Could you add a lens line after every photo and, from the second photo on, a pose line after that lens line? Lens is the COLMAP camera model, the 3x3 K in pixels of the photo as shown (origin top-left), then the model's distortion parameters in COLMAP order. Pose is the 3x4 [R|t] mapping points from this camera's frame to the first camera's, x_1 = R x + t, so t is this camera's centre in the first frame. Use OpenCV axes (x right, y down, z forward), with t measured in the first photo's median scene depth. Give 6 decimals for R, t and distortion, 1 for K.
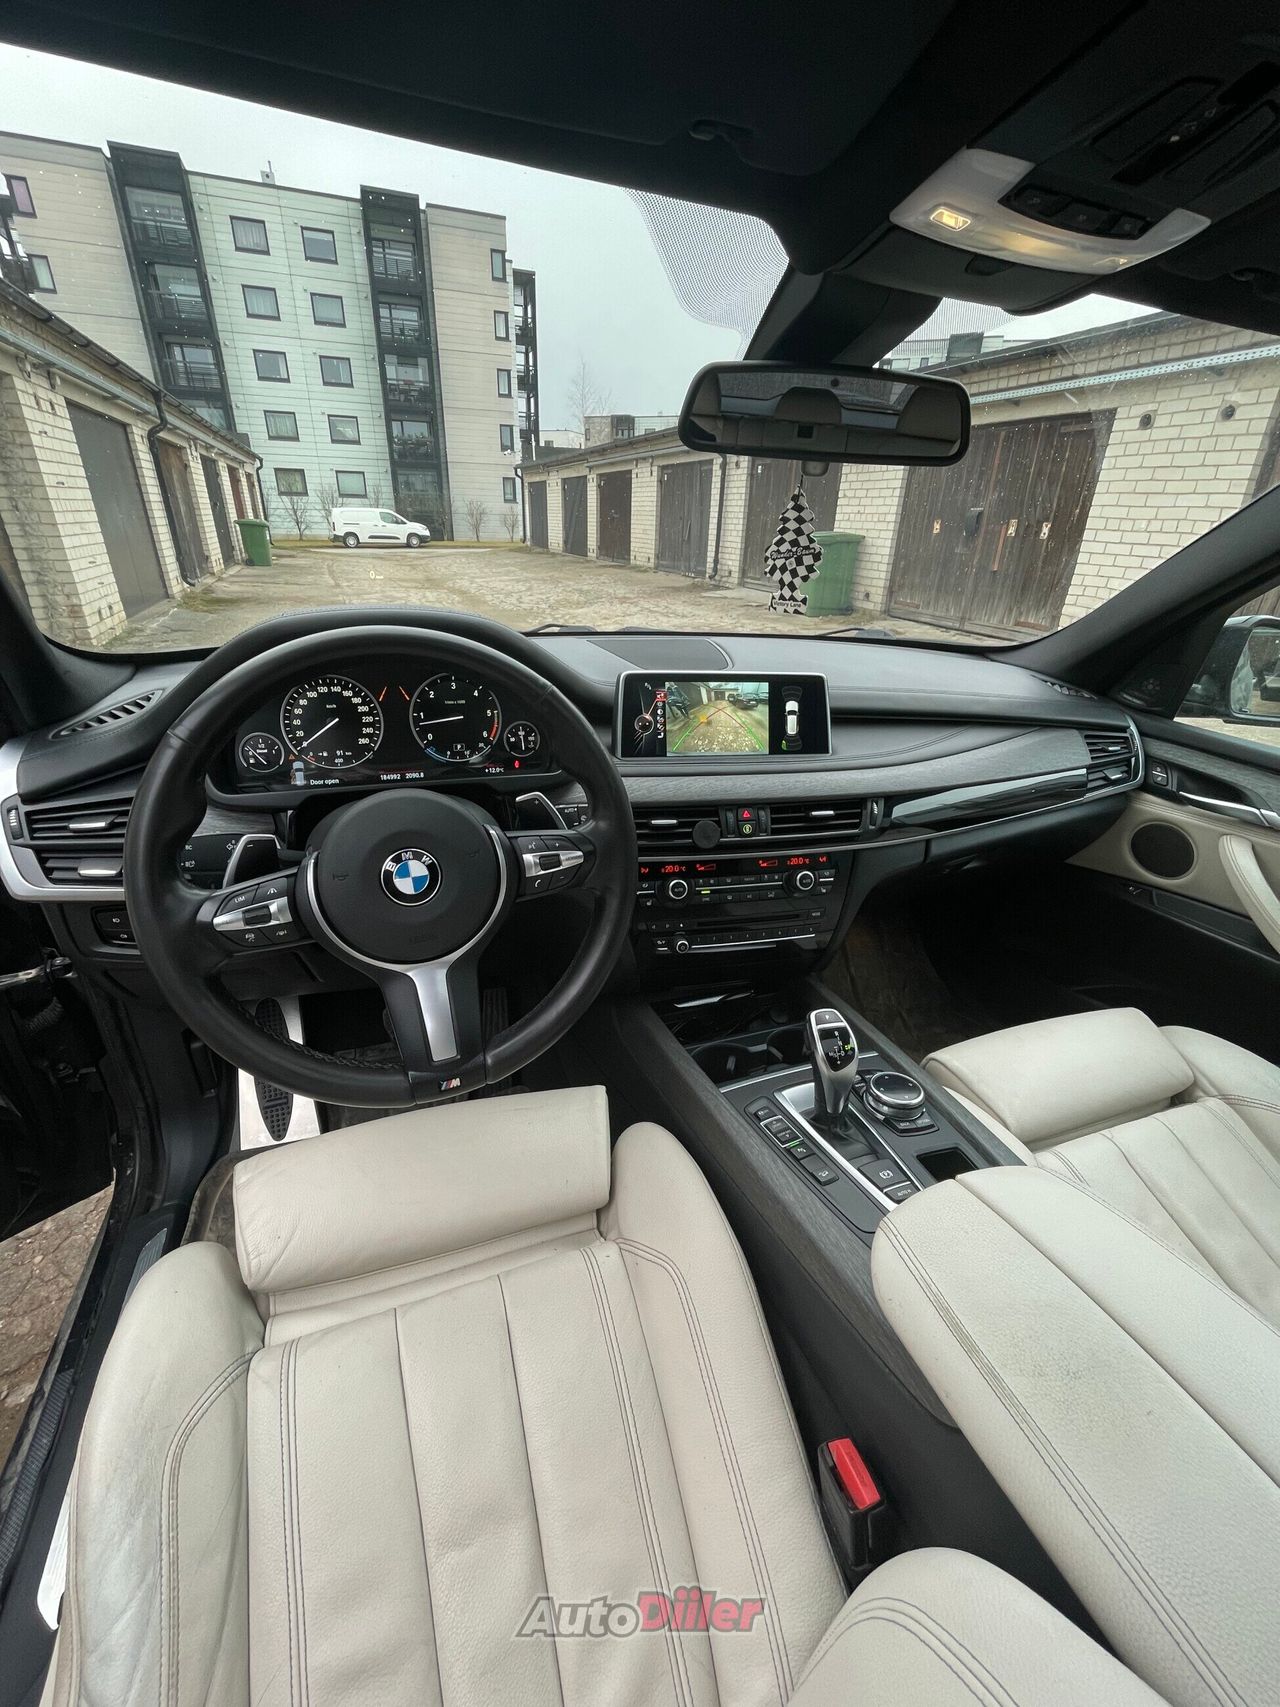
lens RADIAL K [[690.9, 0, 641.4], [0, 690.9, 856.5], [0, 0, 1]] dist [-0.006122, 0.000977]
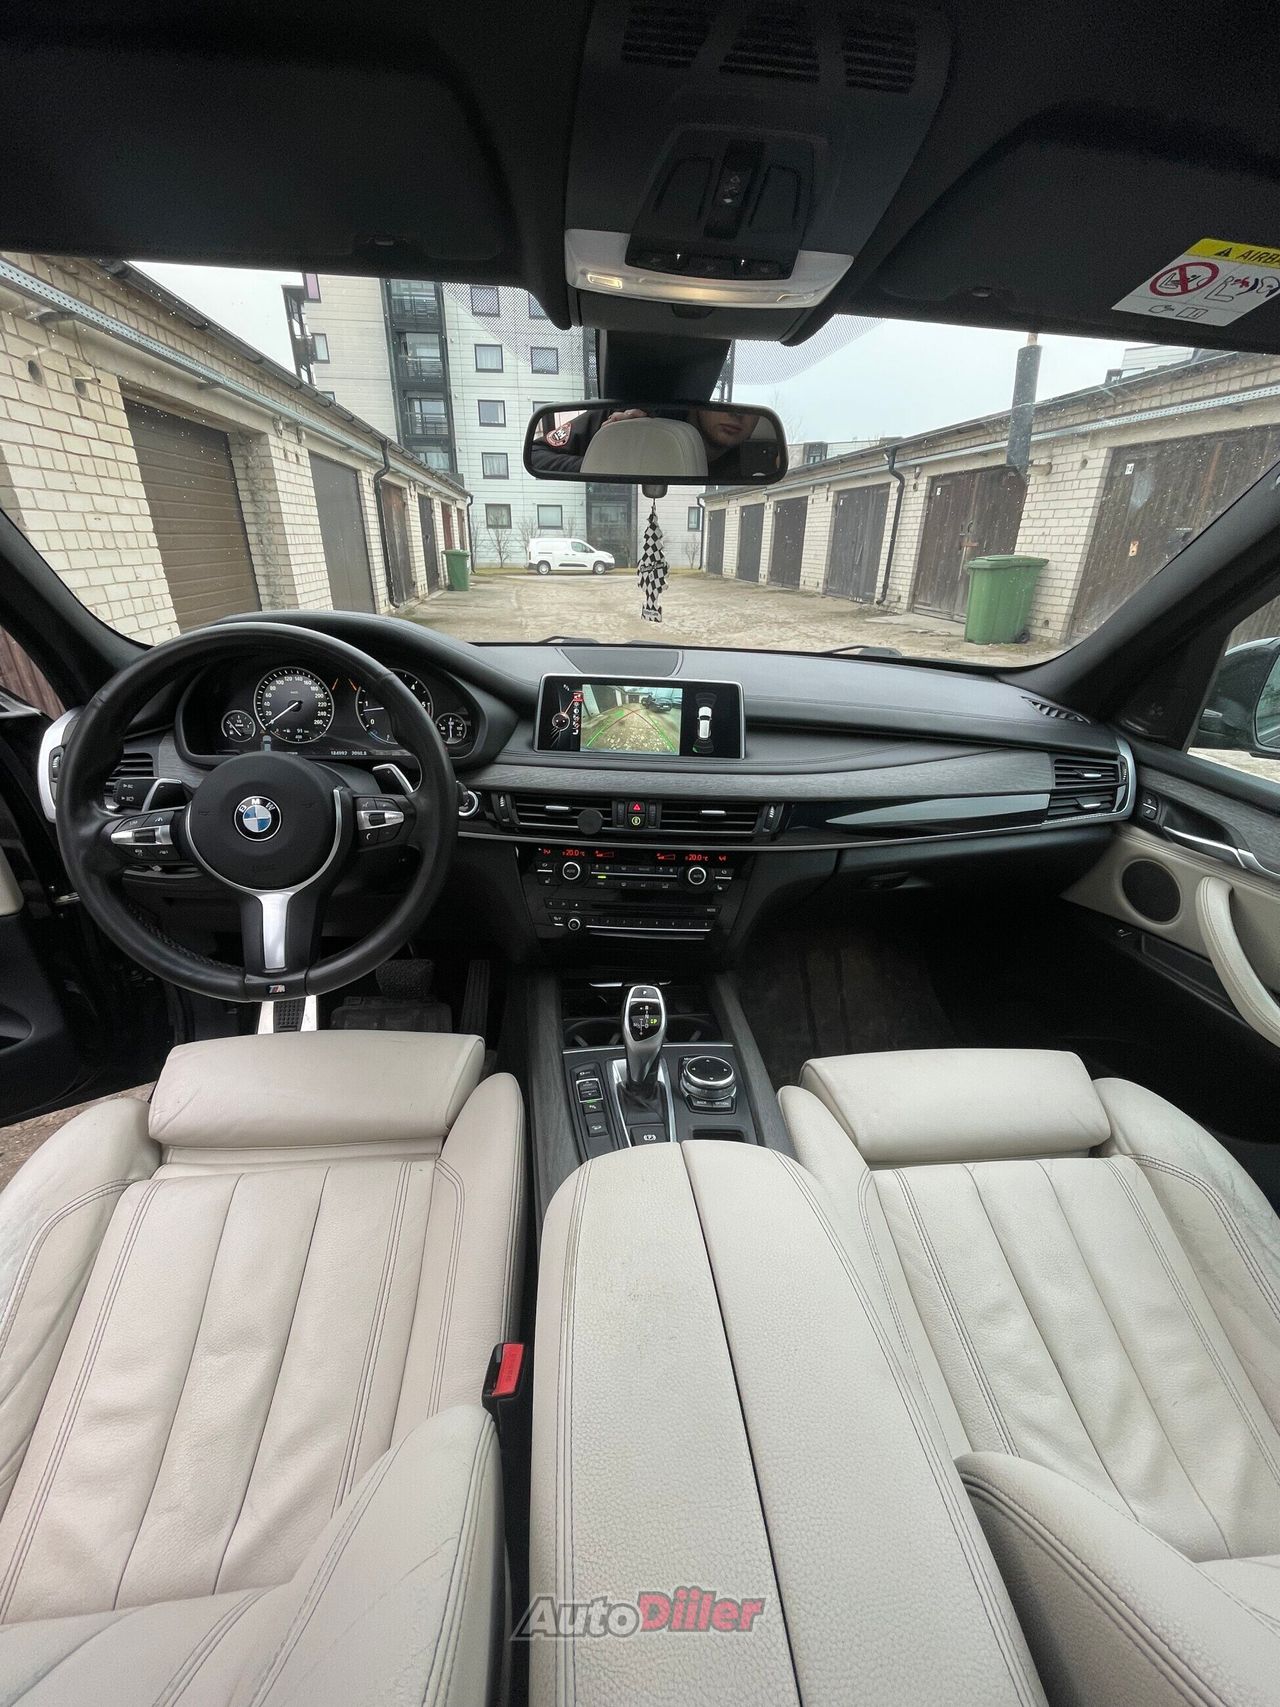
lens RADIAL K [[690.9, 0, 641.1], [0, 690.9, 856.8], [0, 0, 1]] dist [-0.006122, 0.000977]
pose [[0.970672, 0.086746, -0.224212, 0.380599], [-0.093868, 0.995357, -0.021283, 0.035971], [0.221325, 0.041705, 0.974308, -0.045657]]
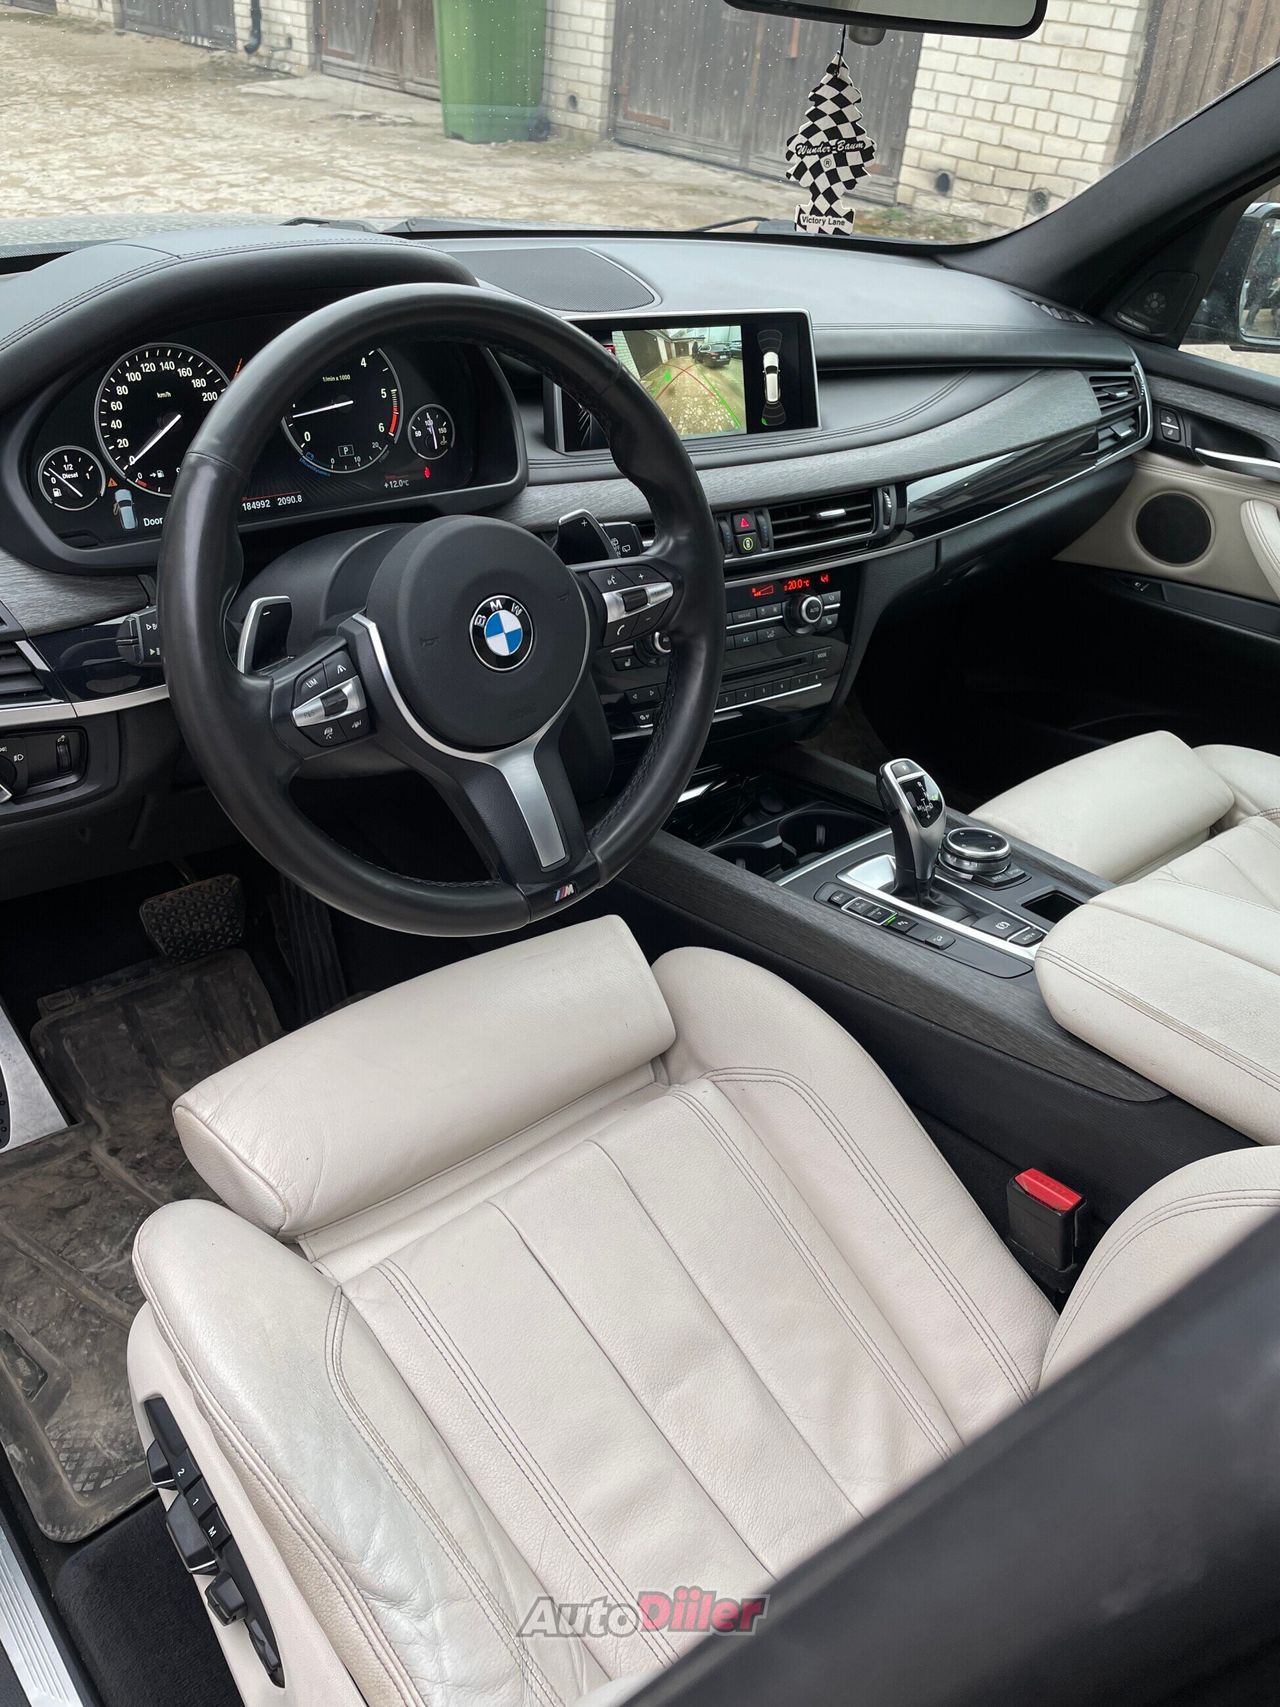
lens RADIAL K [[1289.2, 0, 635.9], [0, 1289.2, 843.5], [0, 0, 1]] dist [0.074389, -0.094287]
pose [[0.934101, -0.160394, 0.318949, -0.410942], [0.105956, 0.977693, 0.181355, 0.008633], [-0.340922, -0.135610, 0.930259, -0.250047]]
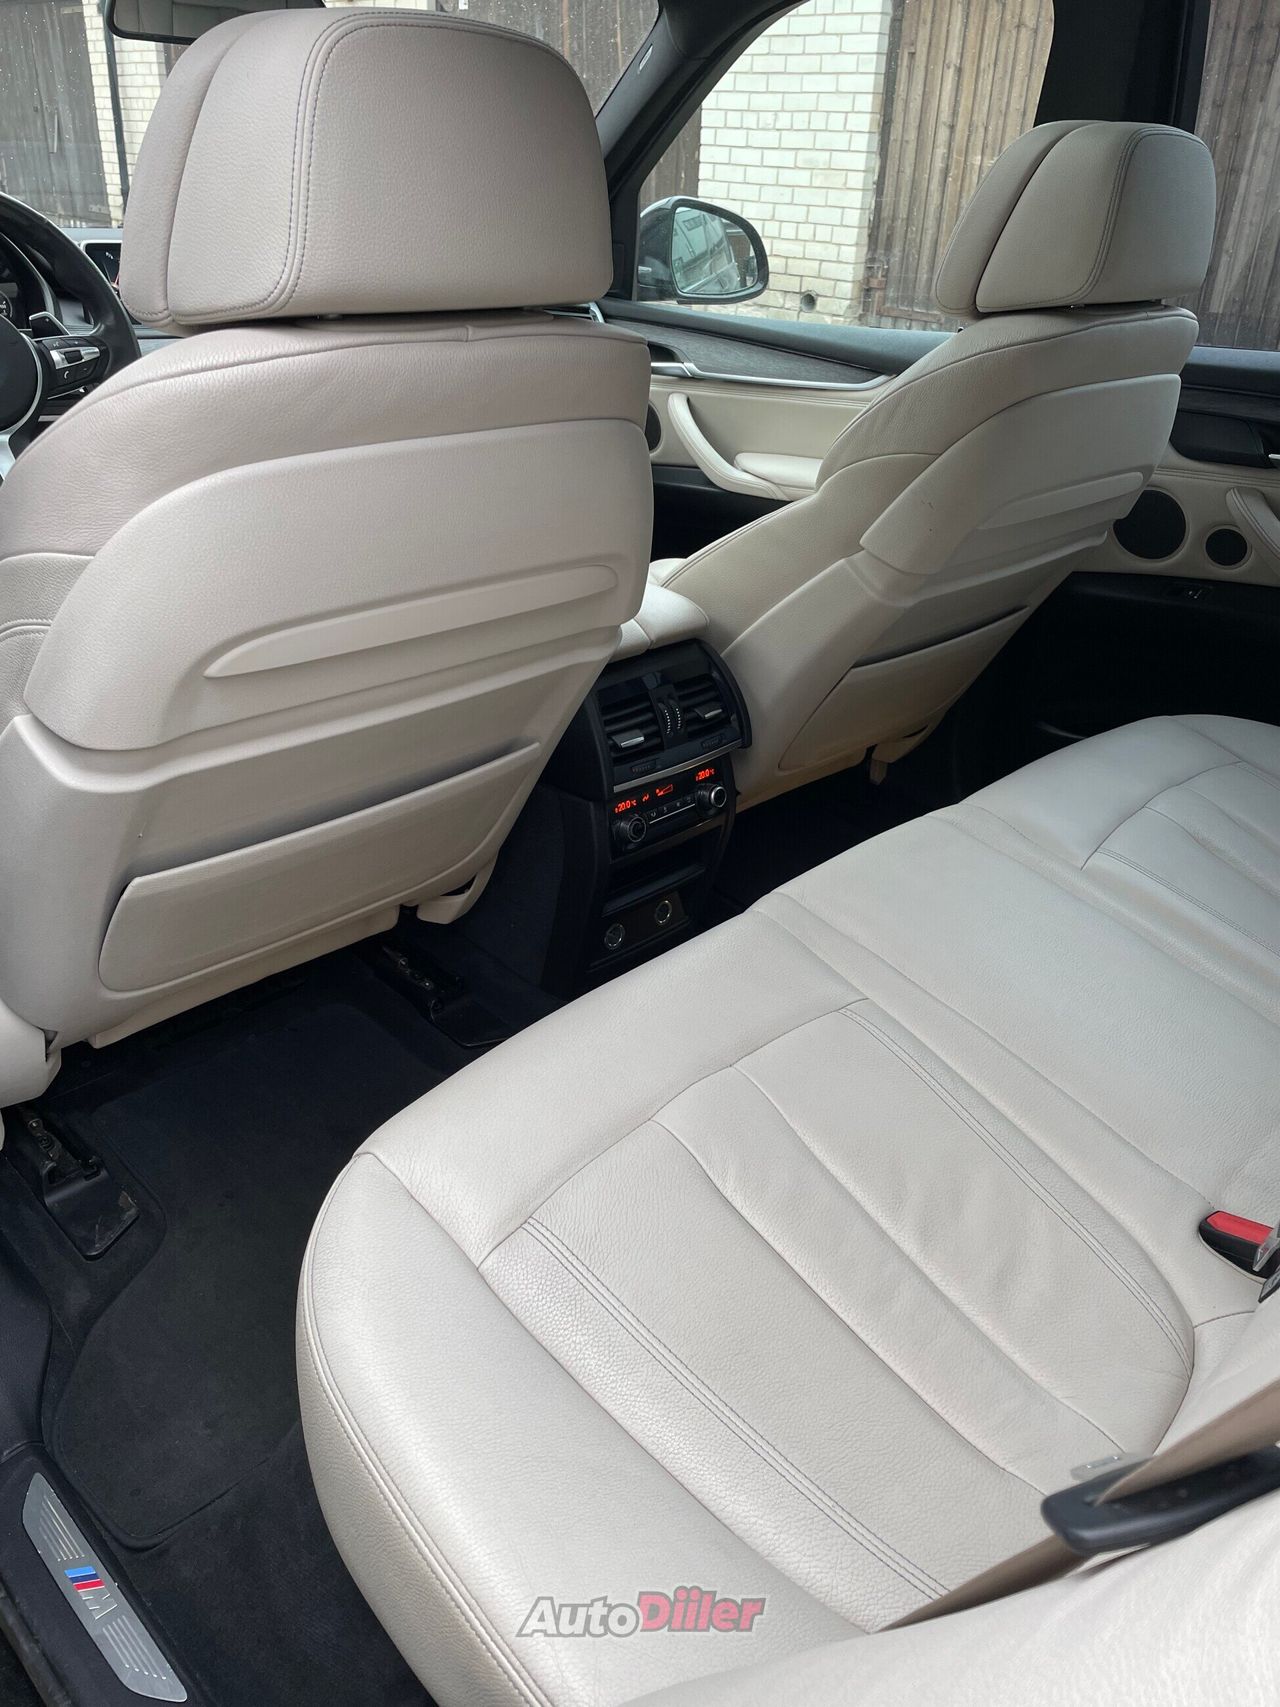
lens RADIAL K [[1289.2, 0, 632.0], [0, 1289.2, 863.8], [0, 0, 1]] dist [0.074389, -0.094287]
pose [[0.907454, -0.202853, 0.367938, -0.179502], [0.178060, 0.978872, 0.100521, 0.576800], [-0.380555, -0.025703, 0.924401, -1.124408]]
